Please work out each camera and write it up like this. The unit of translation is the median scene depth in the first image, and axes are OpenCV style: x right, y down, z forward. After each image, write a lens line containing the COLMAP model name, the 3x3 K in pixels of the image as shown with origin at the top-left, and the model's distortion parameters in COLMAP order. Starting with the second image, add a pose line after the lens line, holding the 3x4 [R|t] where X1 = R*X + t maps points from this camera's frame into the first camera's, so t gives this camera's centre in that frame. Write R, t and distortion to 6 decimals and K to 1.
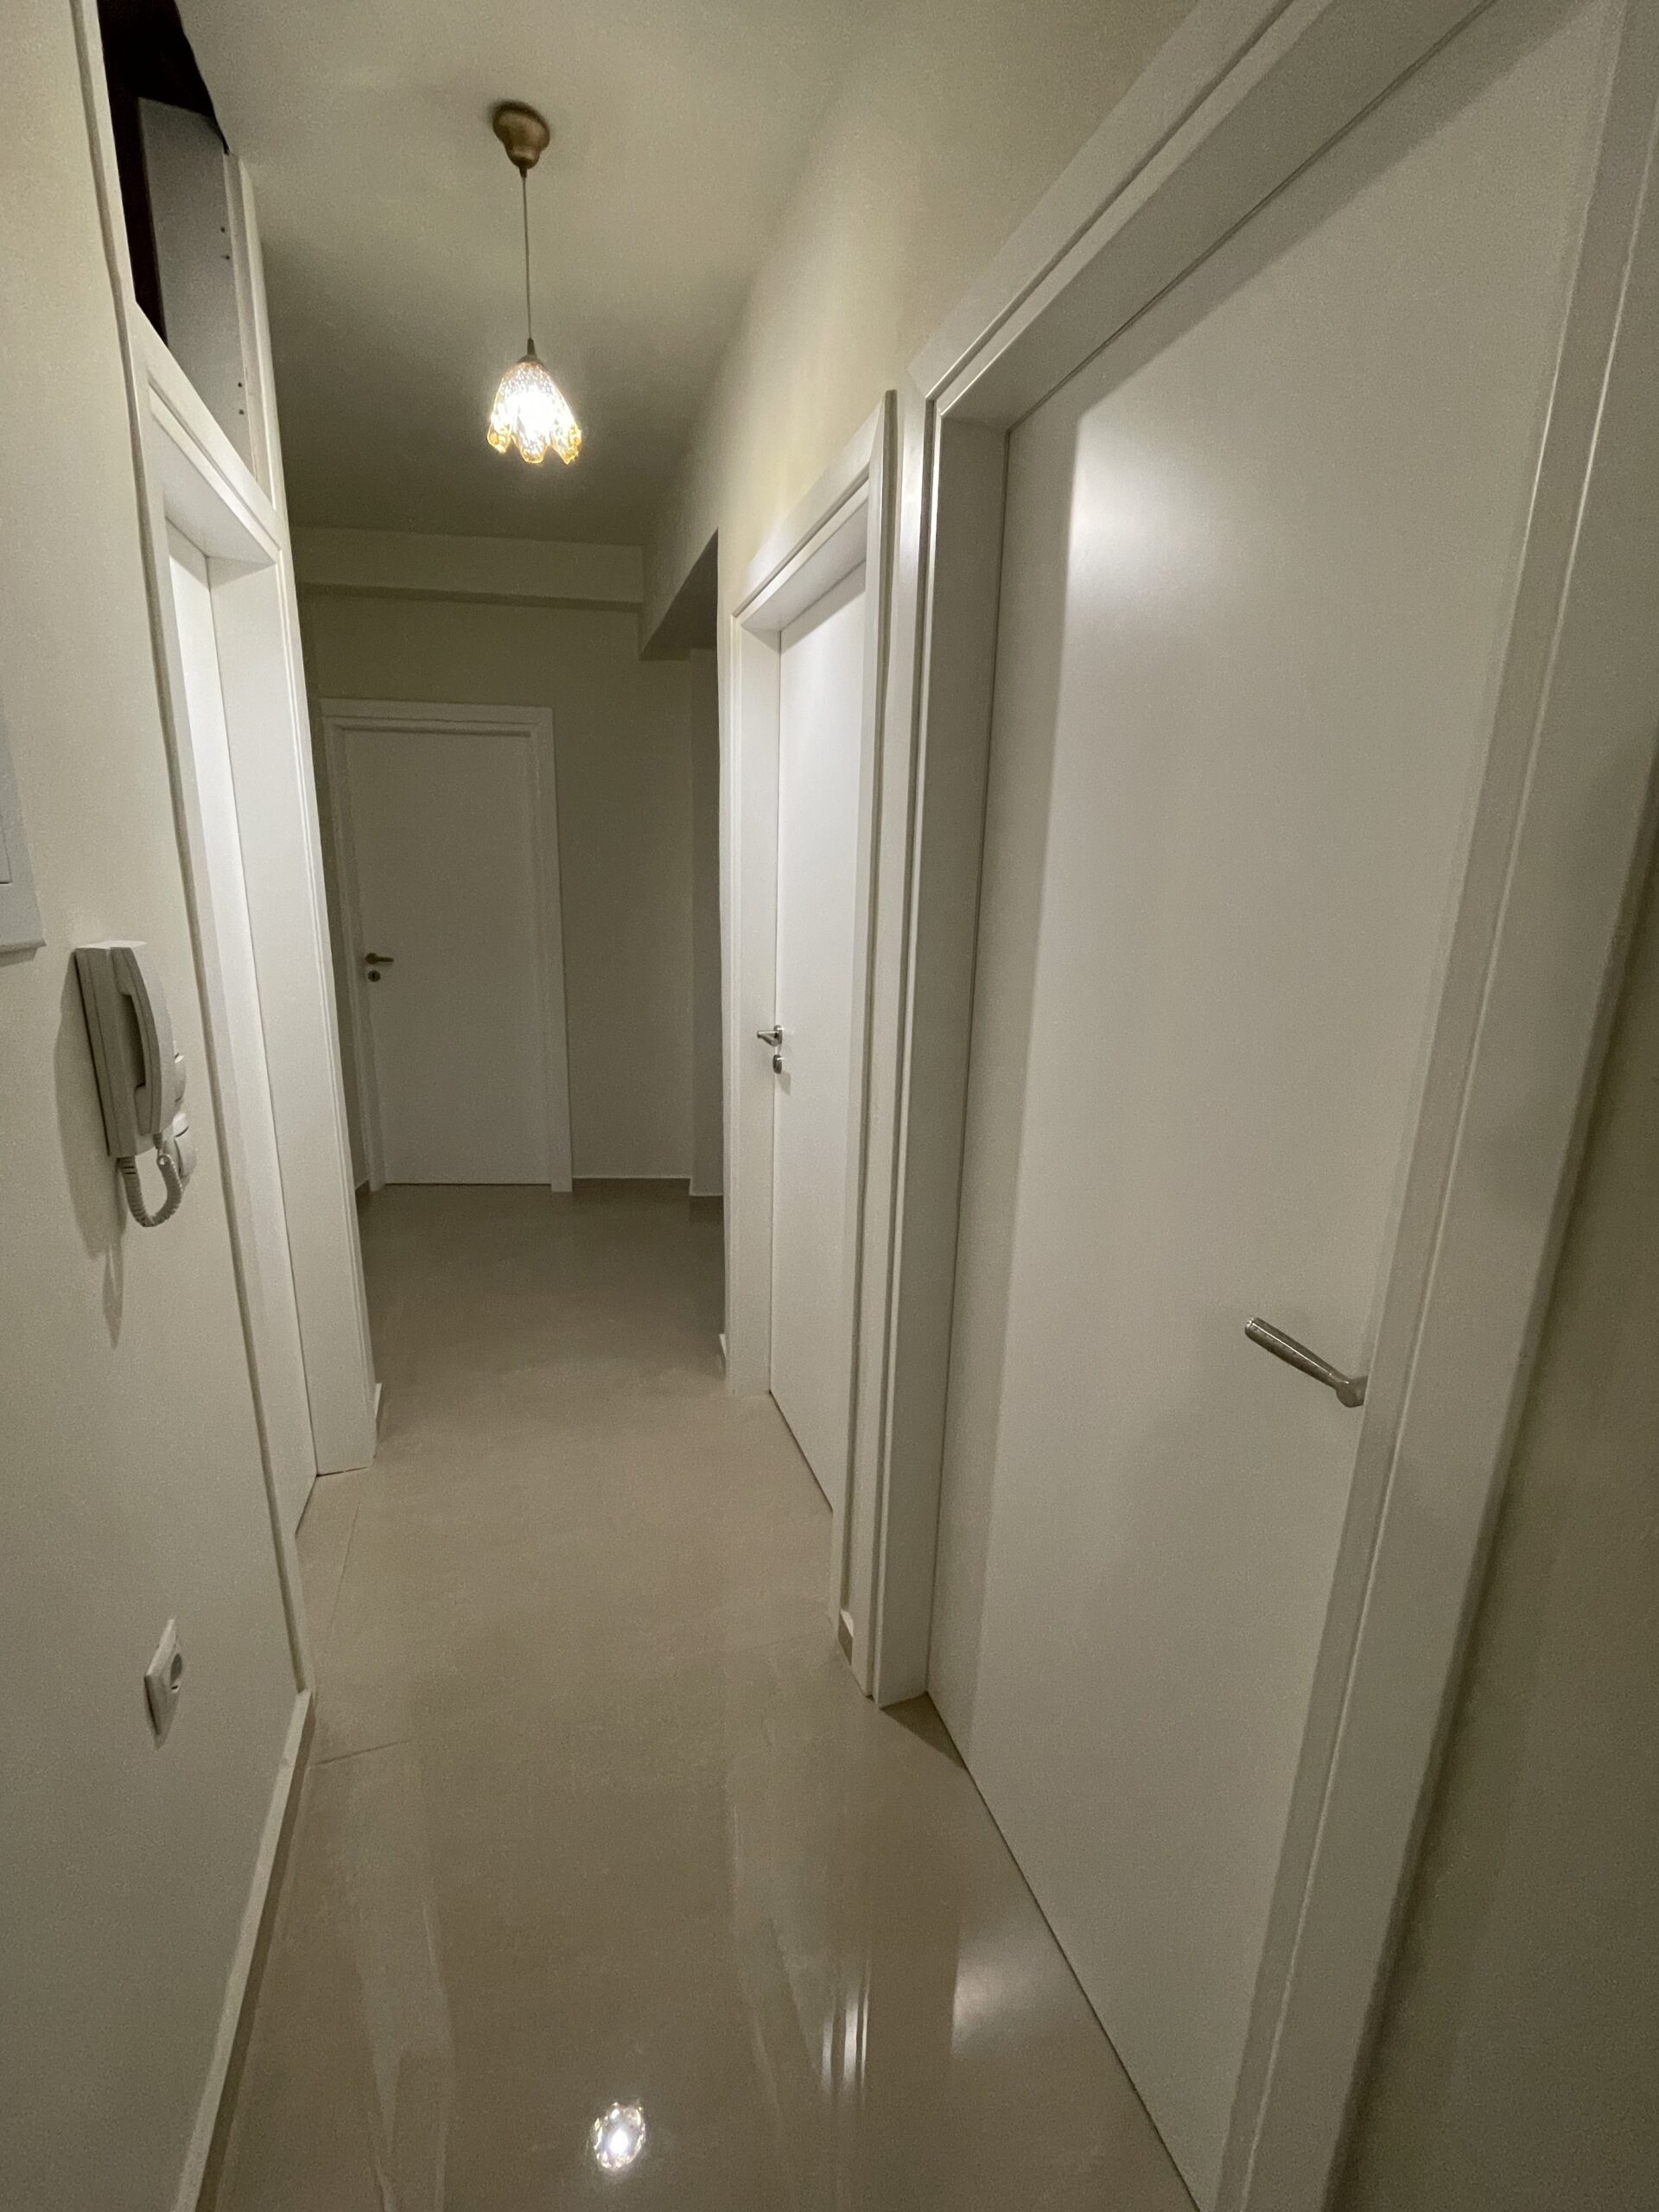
lens RADIAL K [[894.7, 0, 835.5], [0, 894.7, 1112.0], [0, 0, 1]] dist [0.000693, -0.000142]
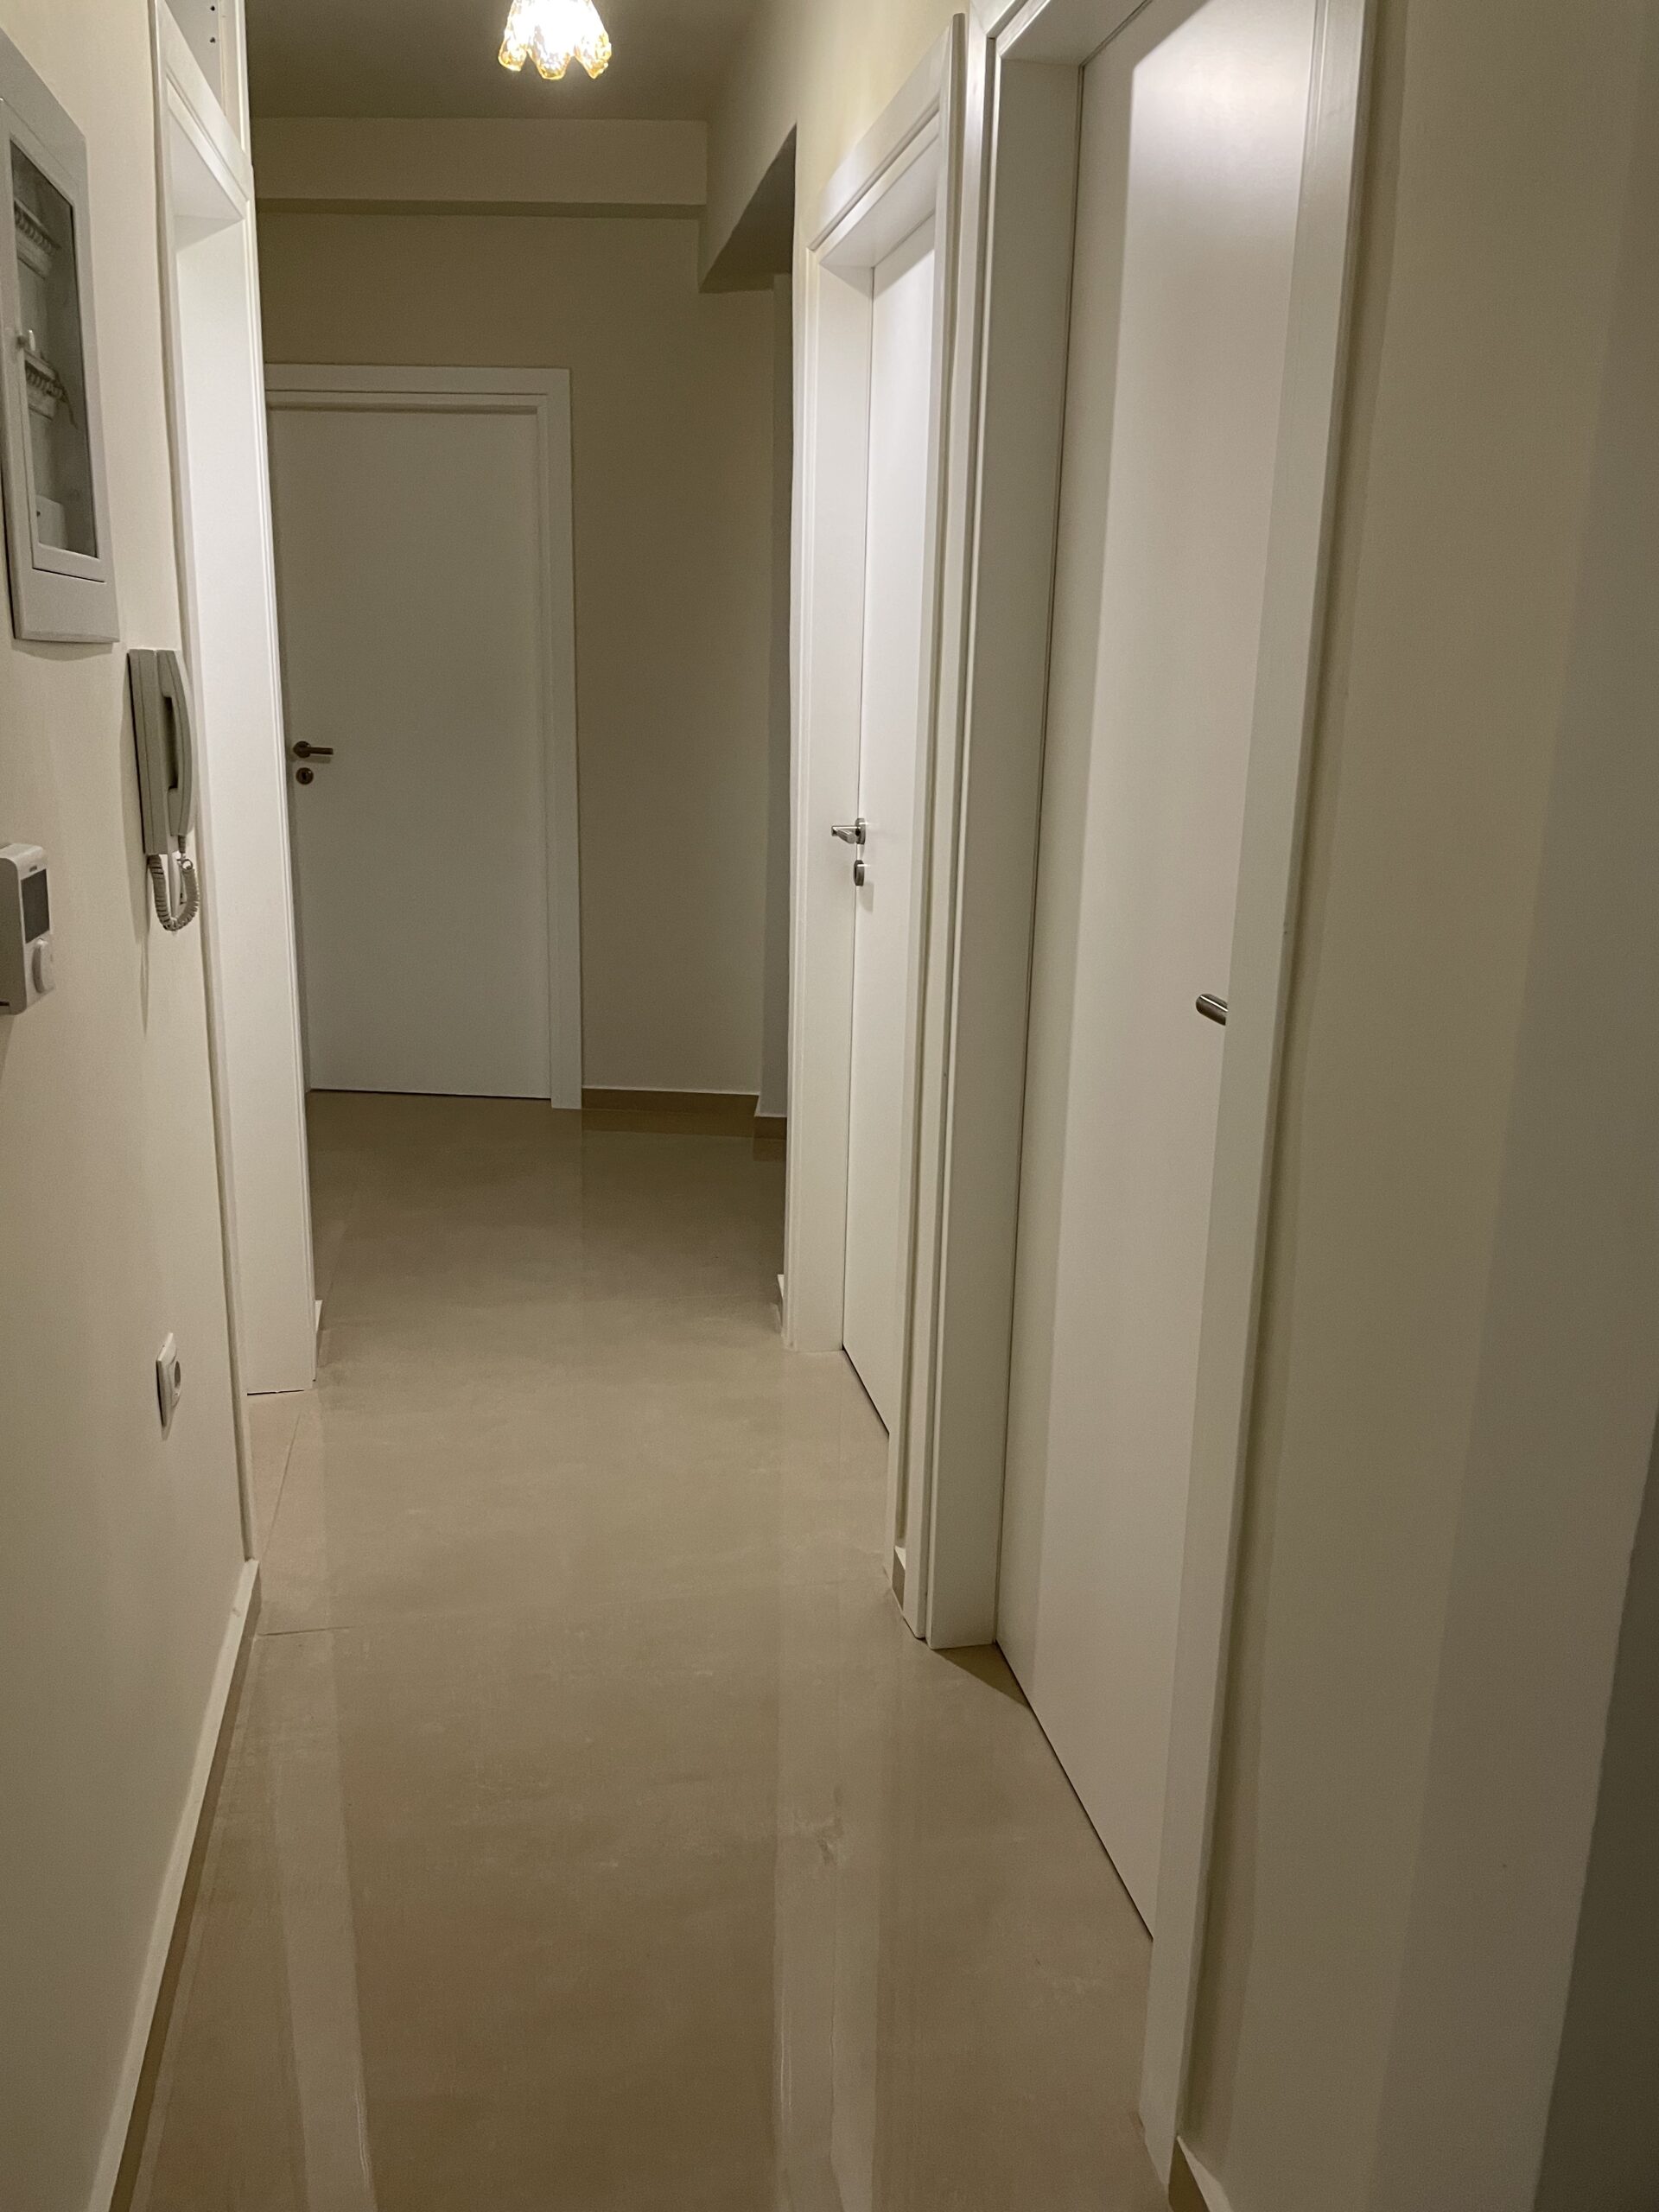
lens RADIAL K [[1669.7, 0, 828.9], [0, 1669.7, 1093.3], [0, 0, 1]] dist [0.095862, -0.117724]
pose [[0.989151, 0.029553, -0.143899, 0.151617], [-0.029516, 0.999561, 0.002394, 0.167375], [0.143906, 0.001880, 0.989590, -0.466419]]
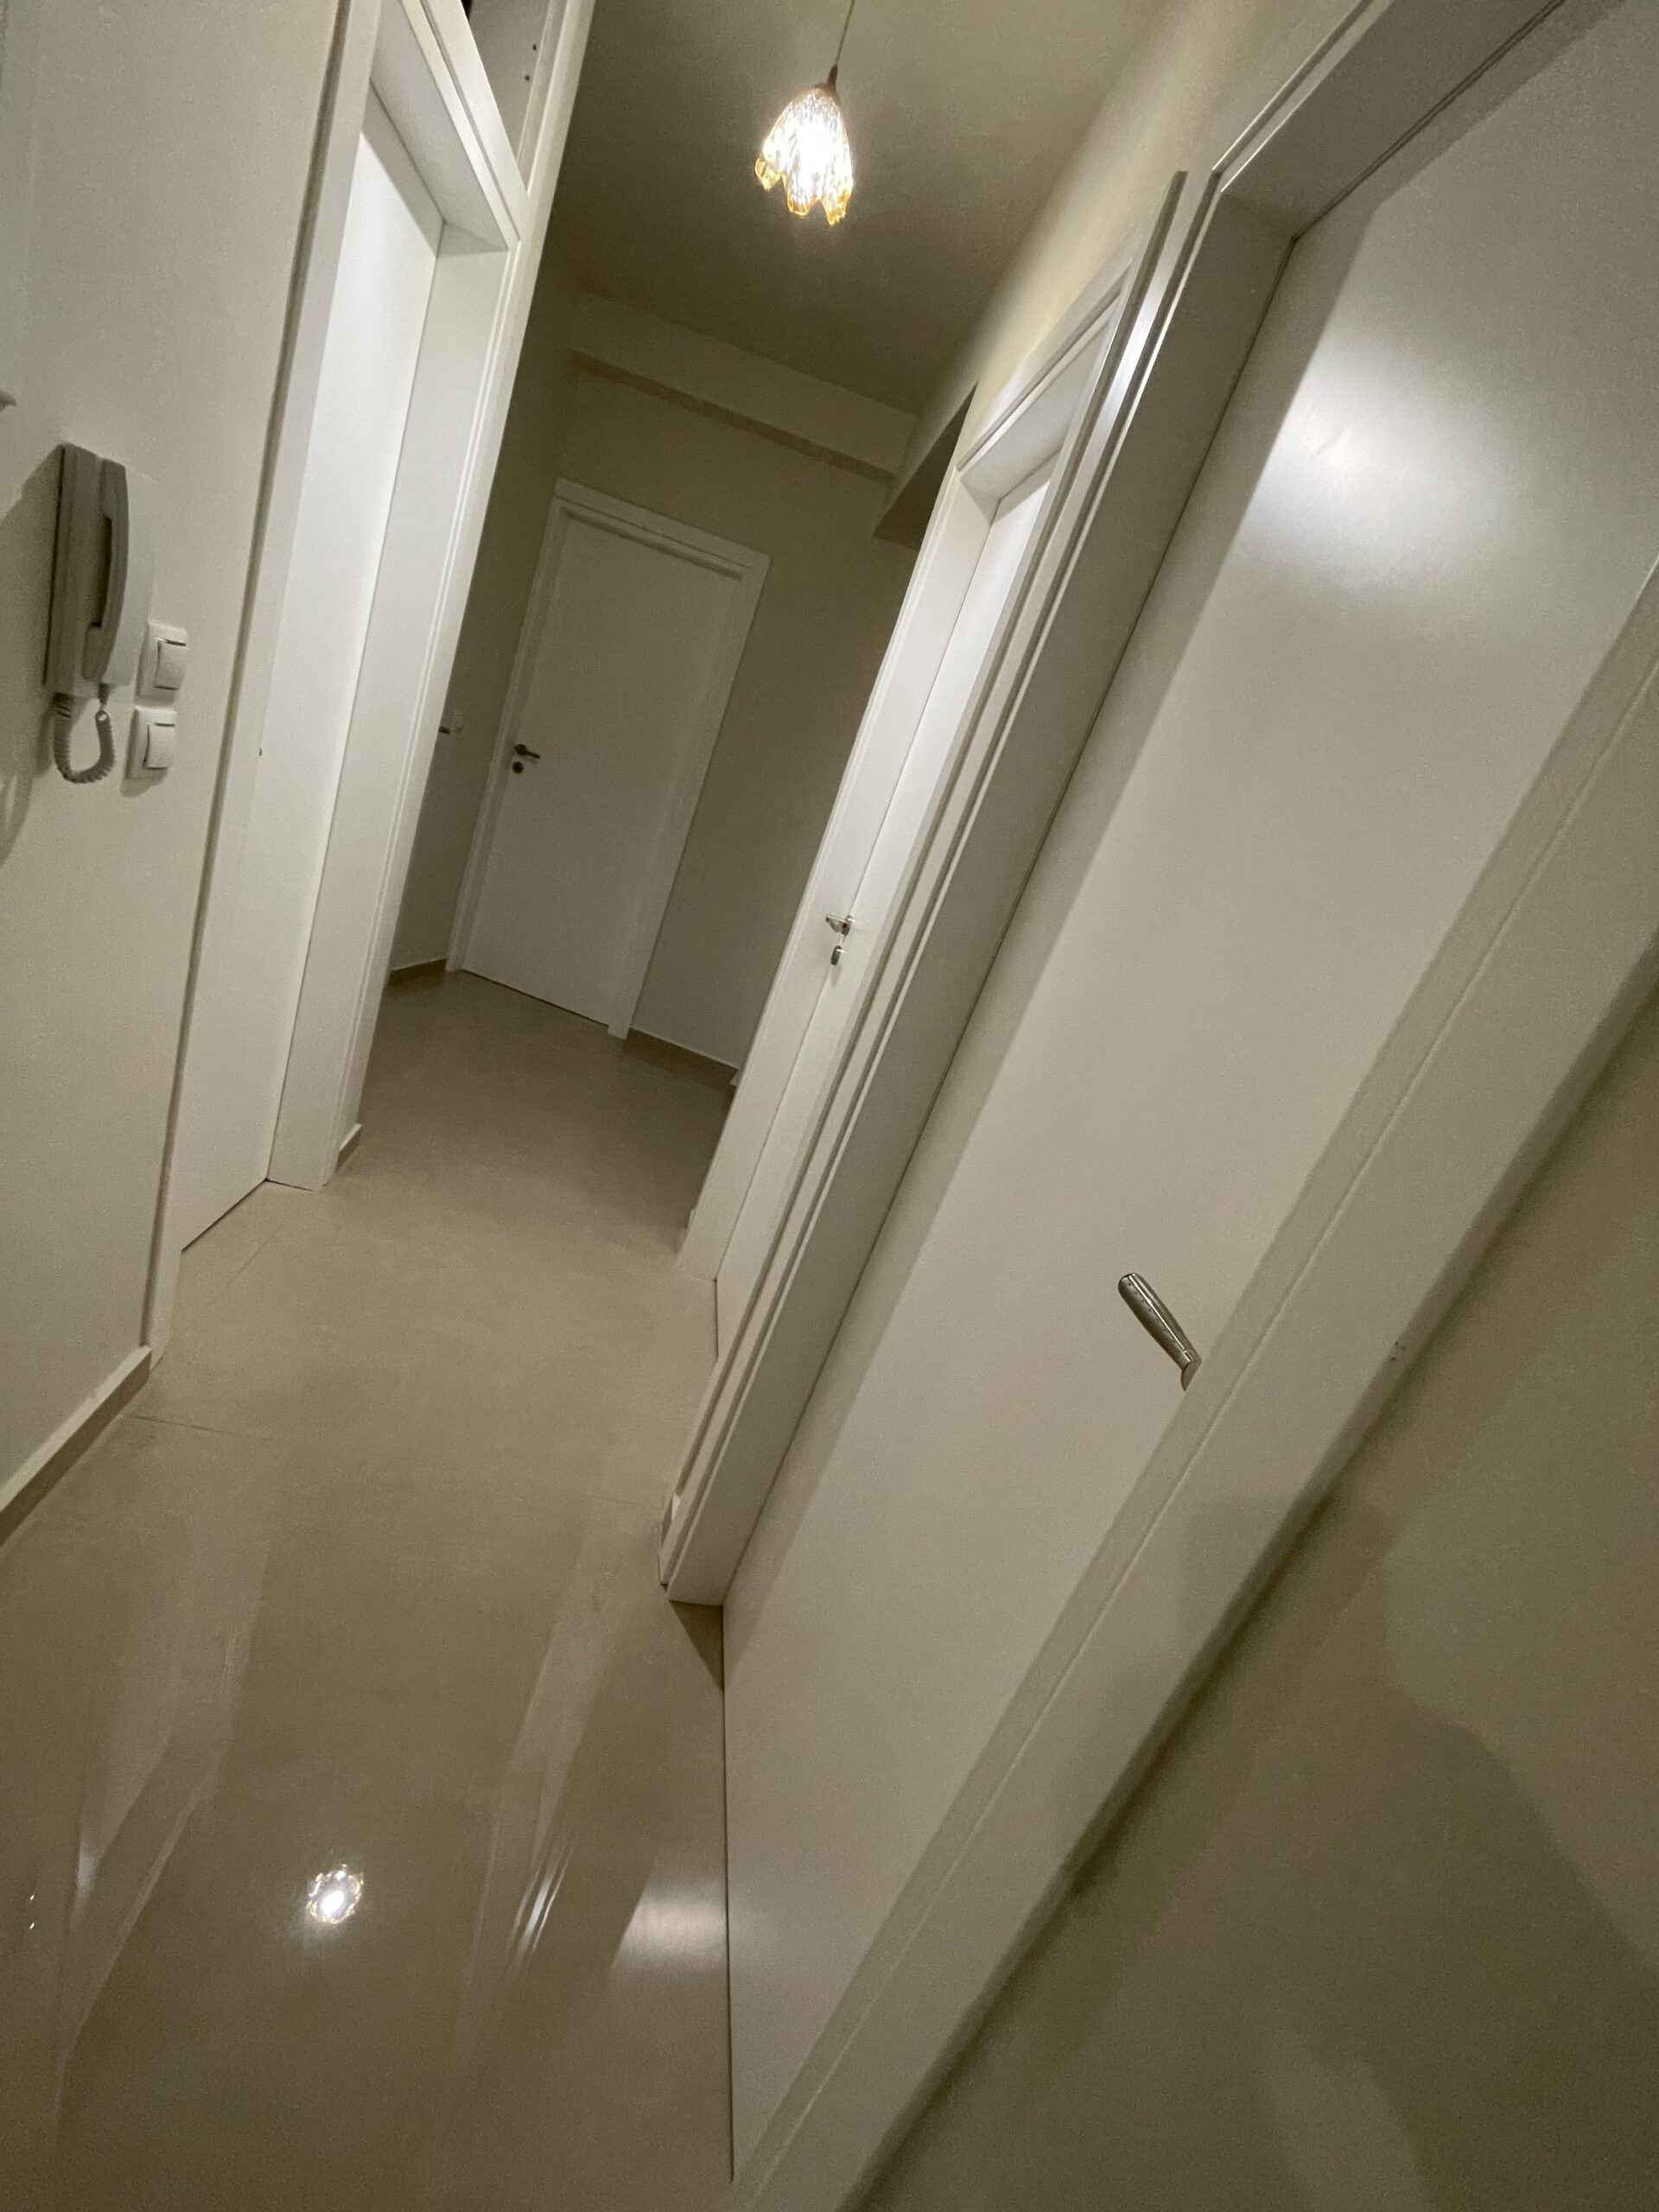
lens RADIAL K [[894.7, 0, 835.5], [0, 894.7, 1112.0], [0, 0, 1]] dist [0.000693, -0.000142]
pose [[0.929448, 0.356119, -0.096464, 0.115629], [-0.352497, 0.934318, 0.052877, 0.069884], [0.108958, -0.015143, 0.993931, 0.083644]]
